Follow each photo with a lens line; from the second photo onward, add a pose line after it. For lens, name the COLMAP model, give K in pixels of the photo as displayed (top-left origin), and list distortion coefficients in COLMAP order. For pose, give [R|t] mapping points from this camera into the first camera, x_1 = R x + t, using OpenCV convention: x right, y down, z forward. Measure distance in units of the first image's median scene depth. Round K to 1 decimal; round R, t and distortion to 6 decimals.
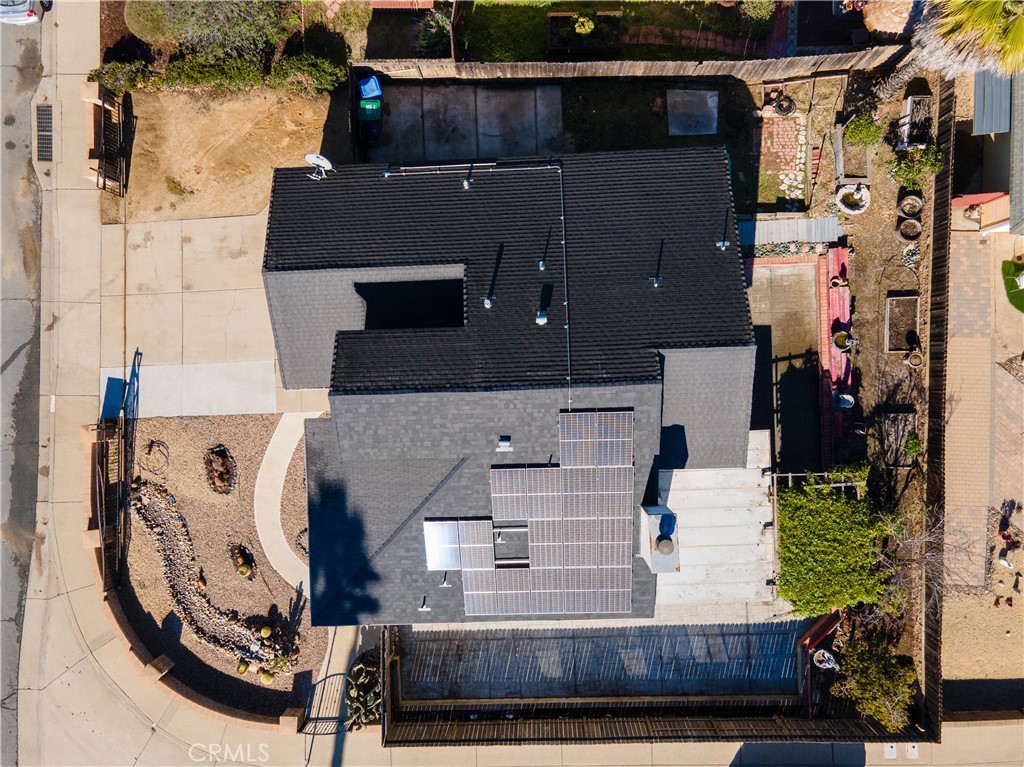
lens RADIAL K [[752.8, 0, 512.0], [0, 752.8, 383.5], [0, 0, 1]] dist [0.022090, 0.042882]
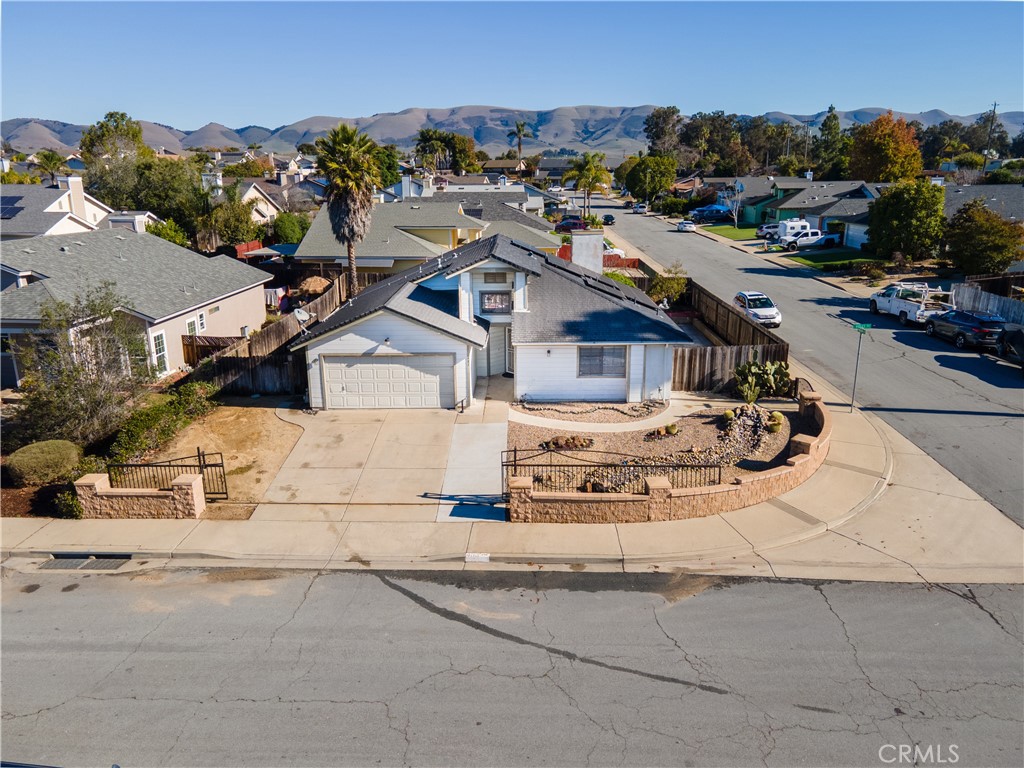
lens RADIAL K [[766.5, 0, 517.4], [0, 766.5, 385.0], [0, 0, 1]] dist [0.039360, 0.001688]
pose [[0.041371, -0.235867, 0.970904, -1.246321], [0.999052, -0.003382, -0.043392, 0.093380], [0.013518, 0.971779, 0.235504, 0.695861]]
